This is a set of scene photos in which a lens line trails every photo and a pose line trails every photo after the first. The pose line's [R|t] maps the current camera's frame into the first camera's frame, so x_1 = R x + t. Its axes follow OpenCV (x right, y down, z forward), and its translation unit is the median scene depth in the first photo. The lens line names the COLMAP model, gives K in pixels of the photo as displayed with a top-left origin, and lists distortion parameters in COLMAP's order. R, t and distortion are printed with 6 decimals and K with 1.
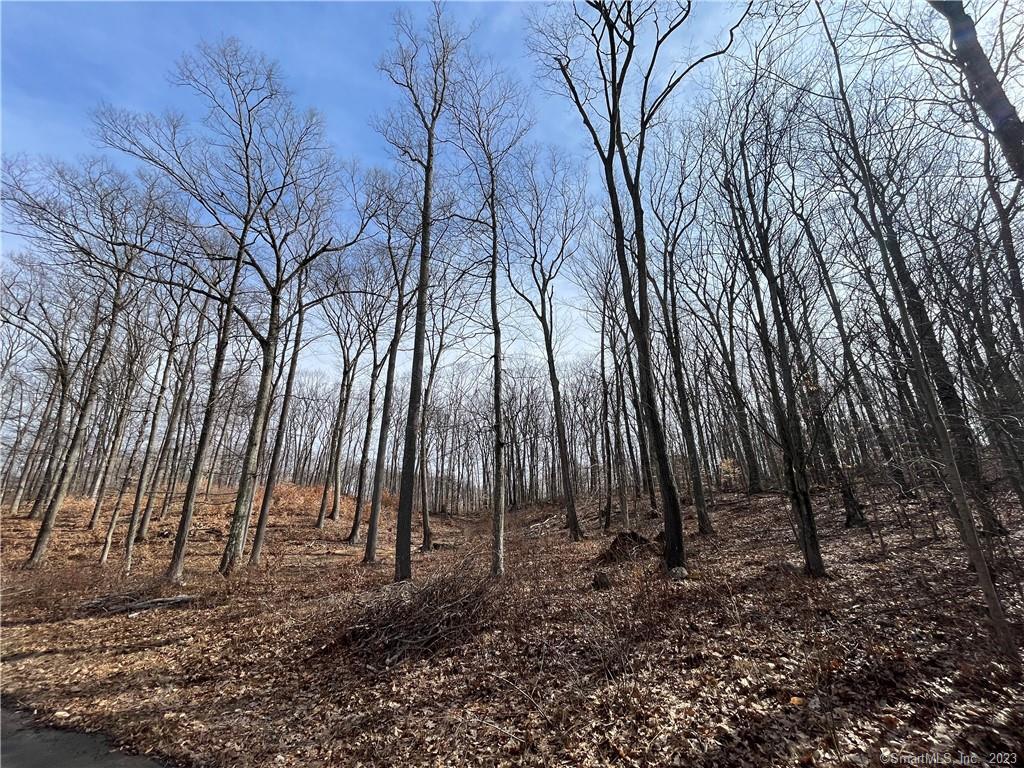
lens RADIAL K [[414.4, 0, 512.0], [0, 414.4, 384.0], [0, 0, 1]] dist [-0.001934, -0.000155]
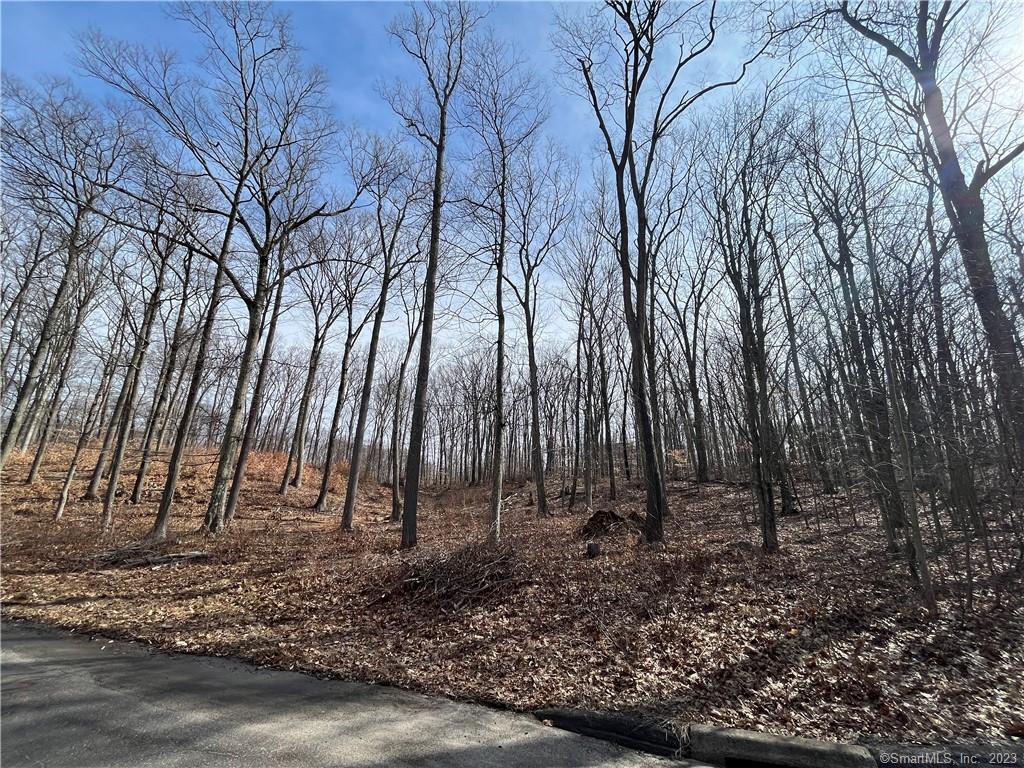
lens RADIAL K [[414.4, 0, 512.0], [0, 414.4, 384.0], [0, 0, 1]] dist [-0.001934, -0.000155]
pose [[0.990920, 0.077000, 0.110222, -0.093894], [-0.082413, 0.995562, 0.045426, -0.008887], [-0.106235, -0.054097, 0.992868, -0.046848]]
